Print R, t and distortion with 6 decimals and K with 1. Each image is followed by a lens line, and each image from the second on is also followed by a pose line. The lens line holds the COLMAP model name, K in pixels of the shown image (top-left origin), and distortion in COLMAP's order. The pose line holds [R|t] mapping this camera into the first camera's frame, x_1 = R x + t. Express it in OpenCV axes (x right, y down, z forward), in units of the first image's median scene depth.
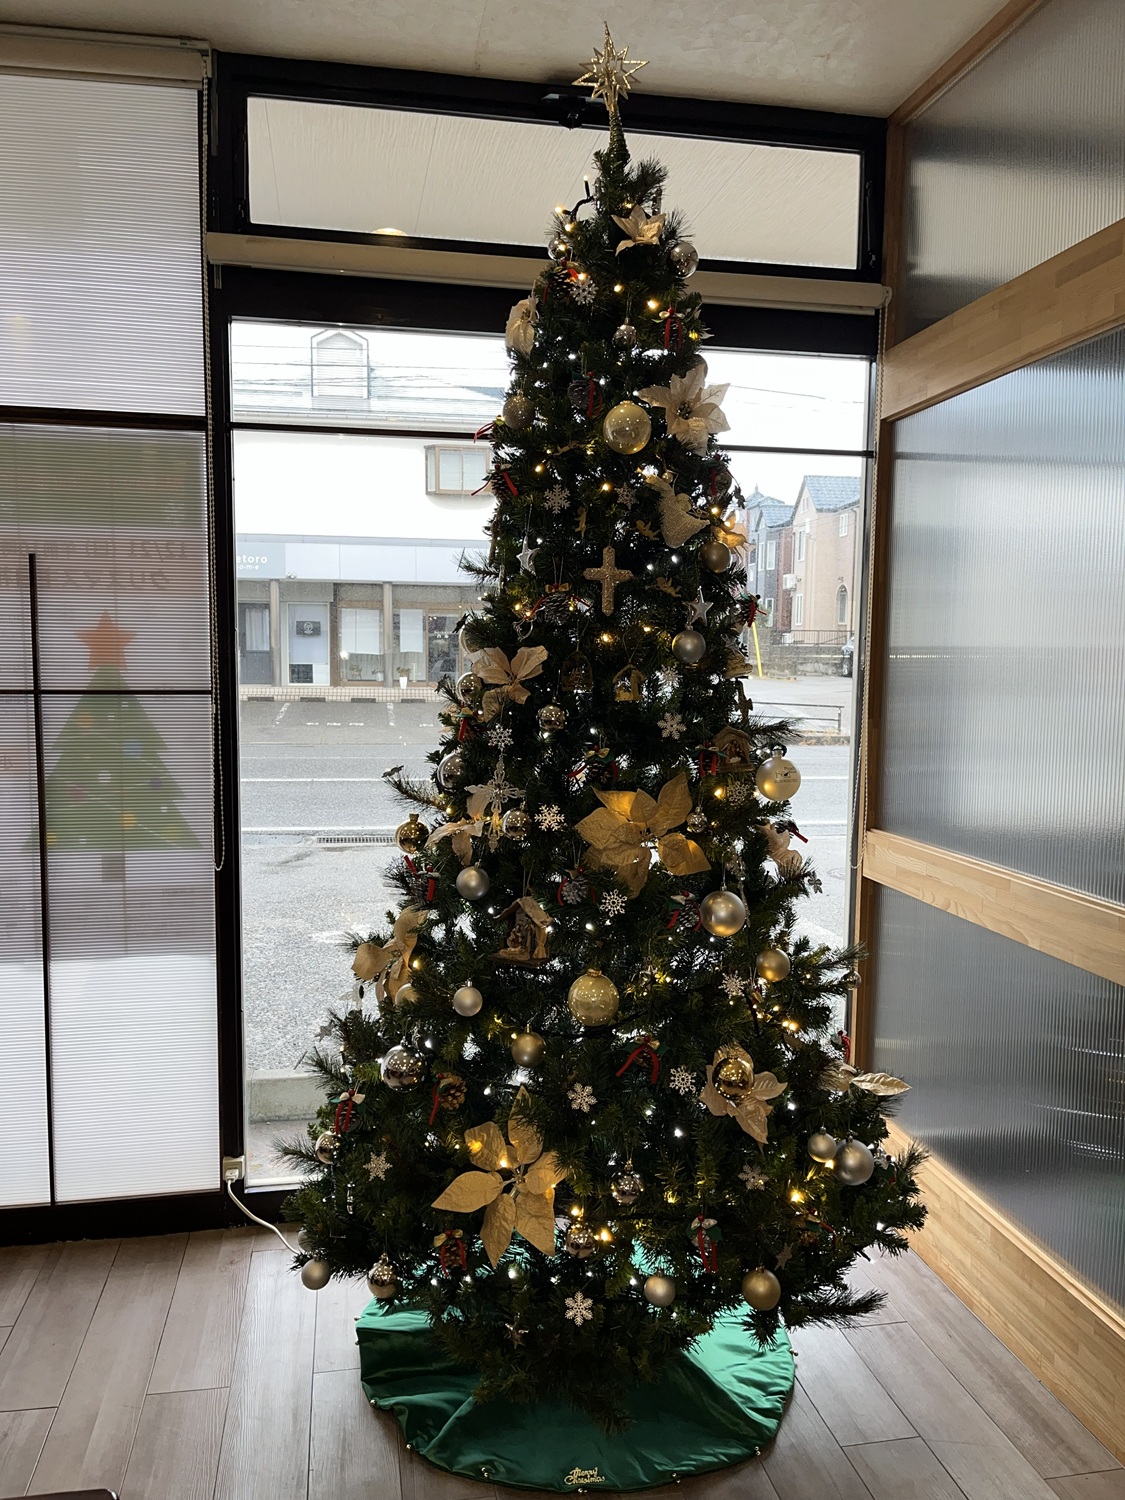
lens RADIAL K [[1169.6, 0, 558.0], [0, 1169.6, 752.2], [0, 0, 1]] dist [0.072198, -0.104748]
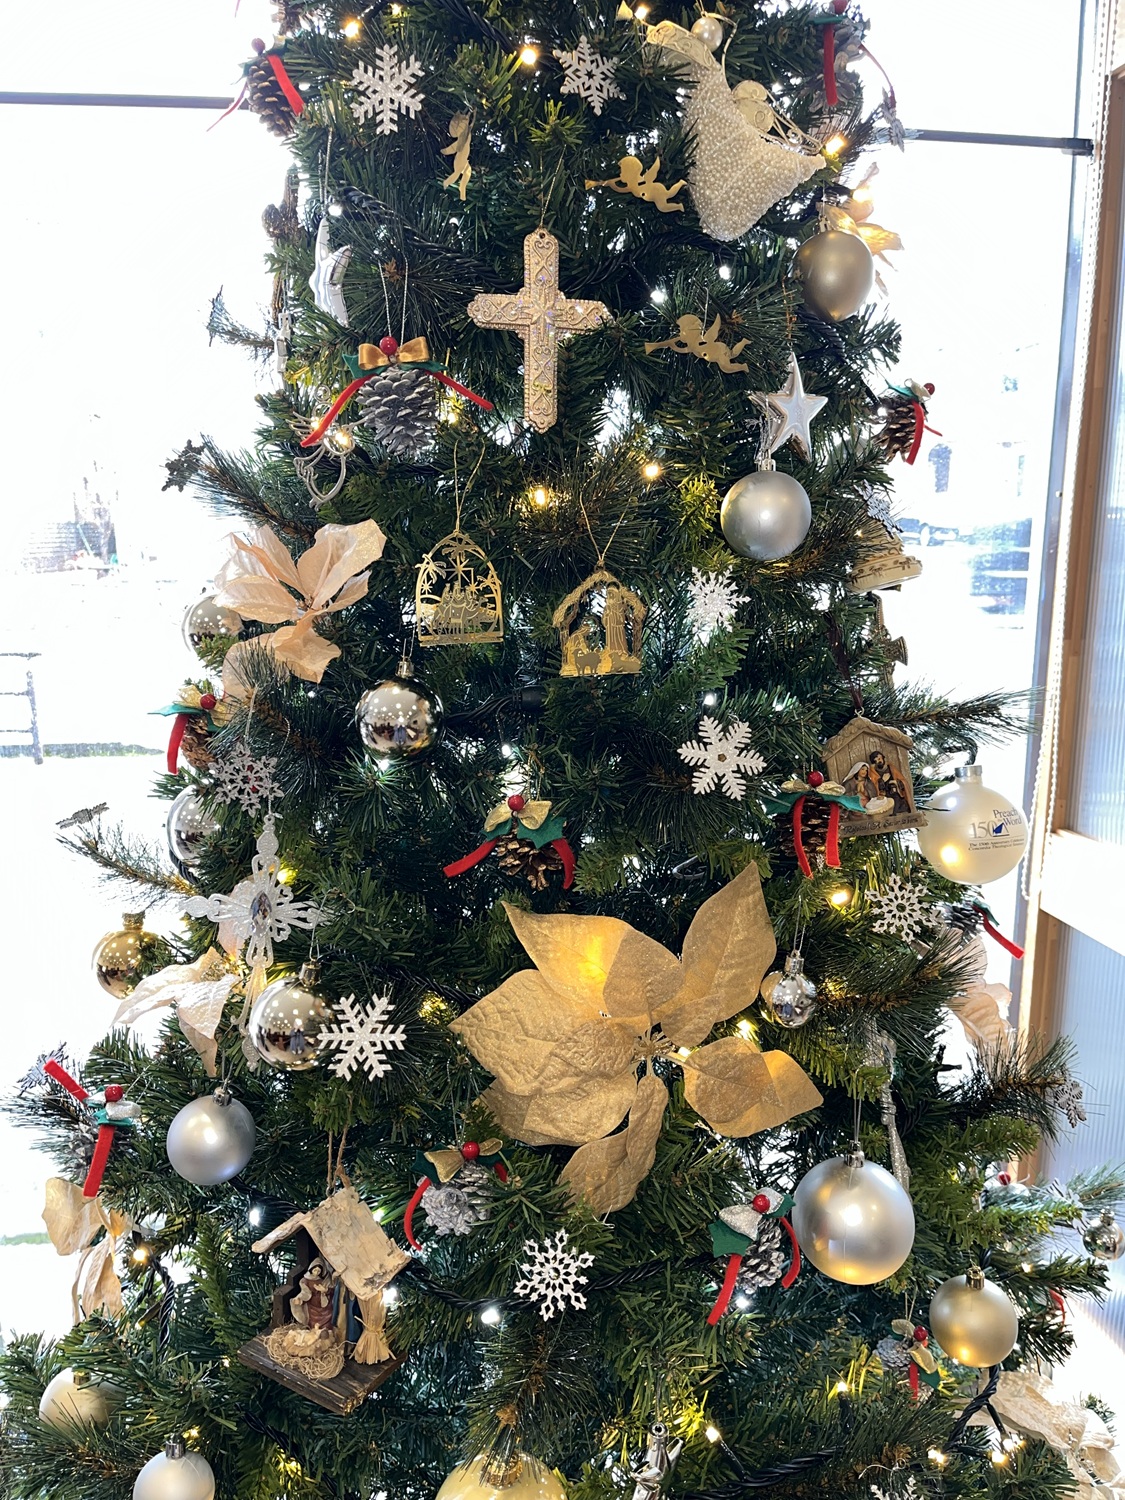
lens RADIAL K [[1169.6, 0, 568.4], [0, 1169.6, 756.2], [0, 0, 1]] dist [0.072198, -0.104748]
pose [[0.999645, -0.013831, -0.022757, 0.056530], [0.016220, 0.993976, 0.108389, -0.055822], [0.021121, -0.108720, 0.993848, 0.618567]]
